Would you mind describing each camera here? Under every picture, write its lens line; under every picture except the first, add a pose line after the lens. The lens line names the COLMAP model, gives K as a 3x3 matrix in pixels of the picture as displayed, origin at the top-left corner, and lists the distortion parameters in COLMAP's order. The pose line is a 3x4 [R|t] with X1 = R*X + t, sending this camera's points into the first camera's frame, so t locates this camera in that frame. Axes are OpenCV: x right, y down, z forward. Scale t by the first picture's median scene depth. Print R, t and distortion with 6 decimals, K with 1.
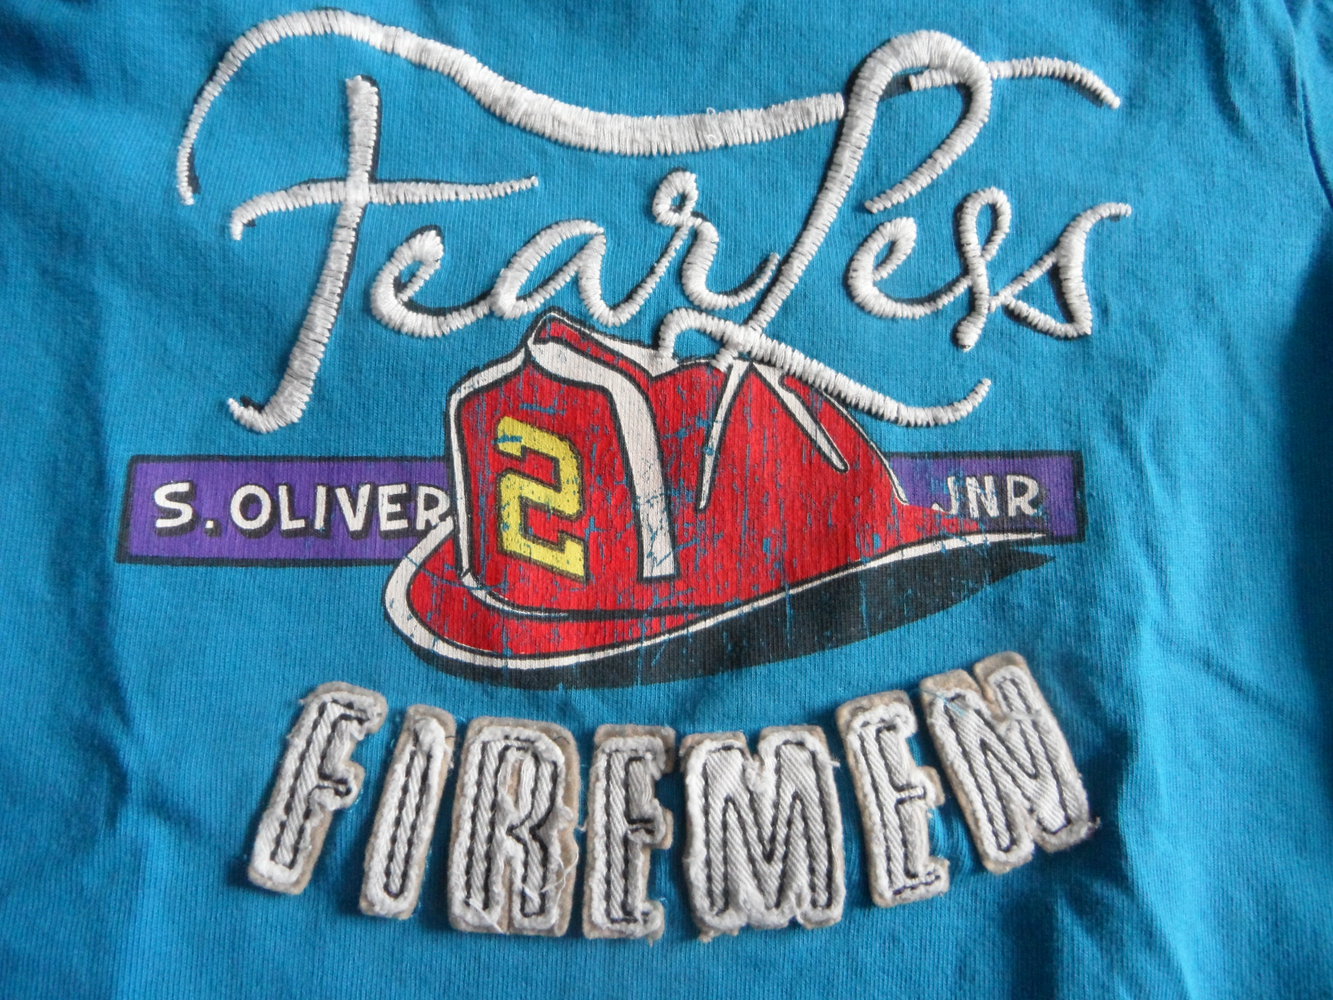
lens RADIAL K [[932.1, 0, 665.0], [0, 932.1, 499.1], [0, 0, 1]] dist [-0.023746, 0.015646]
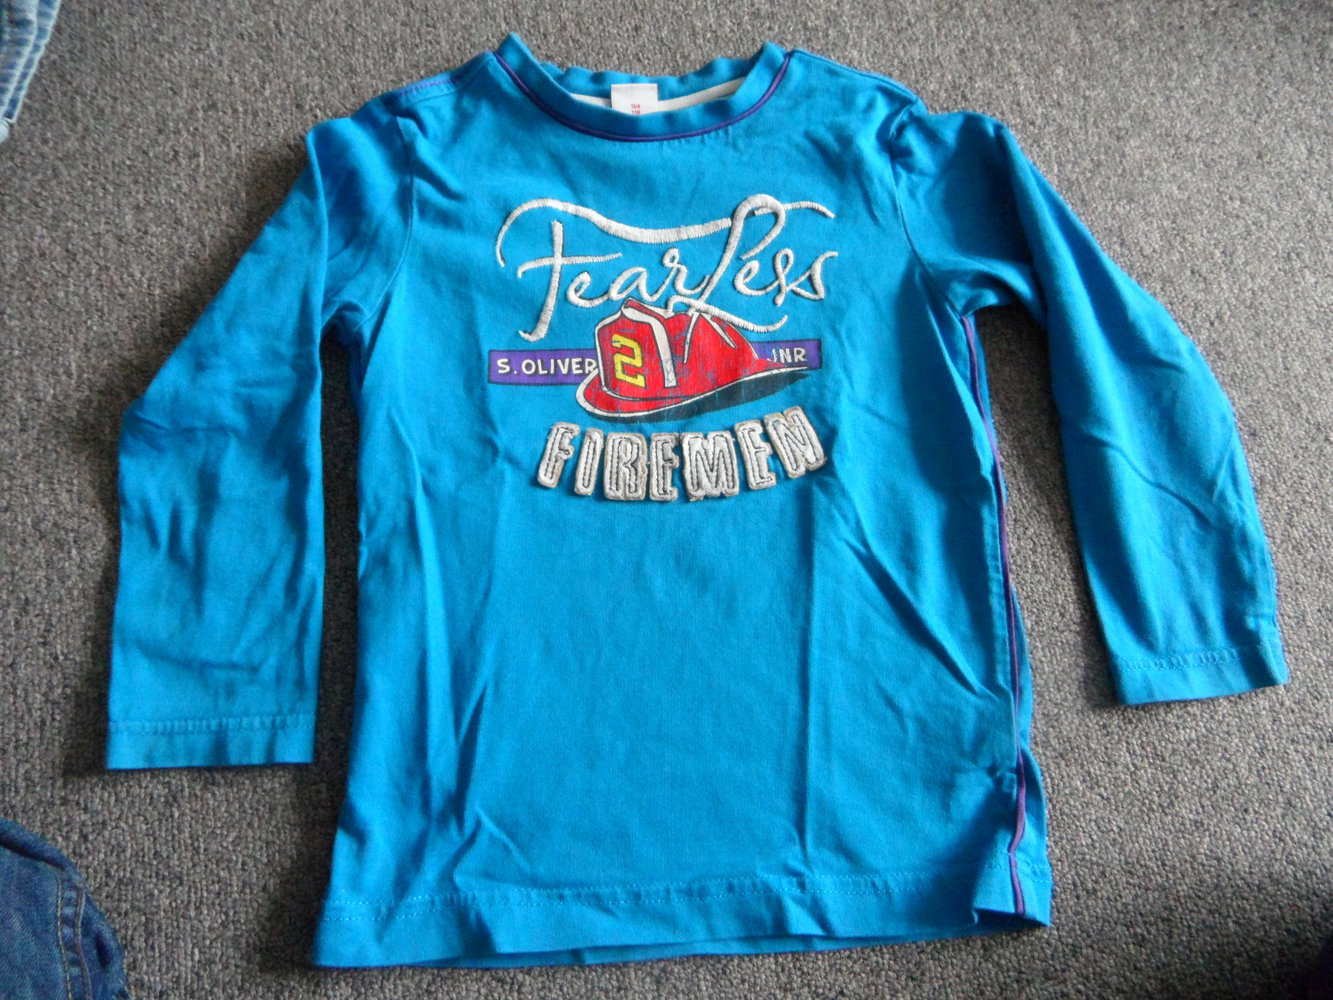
lens RADIAL K [[932.1, 0, 662.6], [0, 932.1, 495.3], [0, 0, 1]] dist [-0.023746, 0.015646]
pose [[0.998933, -0.043790, -0.014679, -0.004199], [0.042090, 0.994000, -0.100958, 0.701203], [0.019012, 0.100232, 0.994782, -1.797171]]
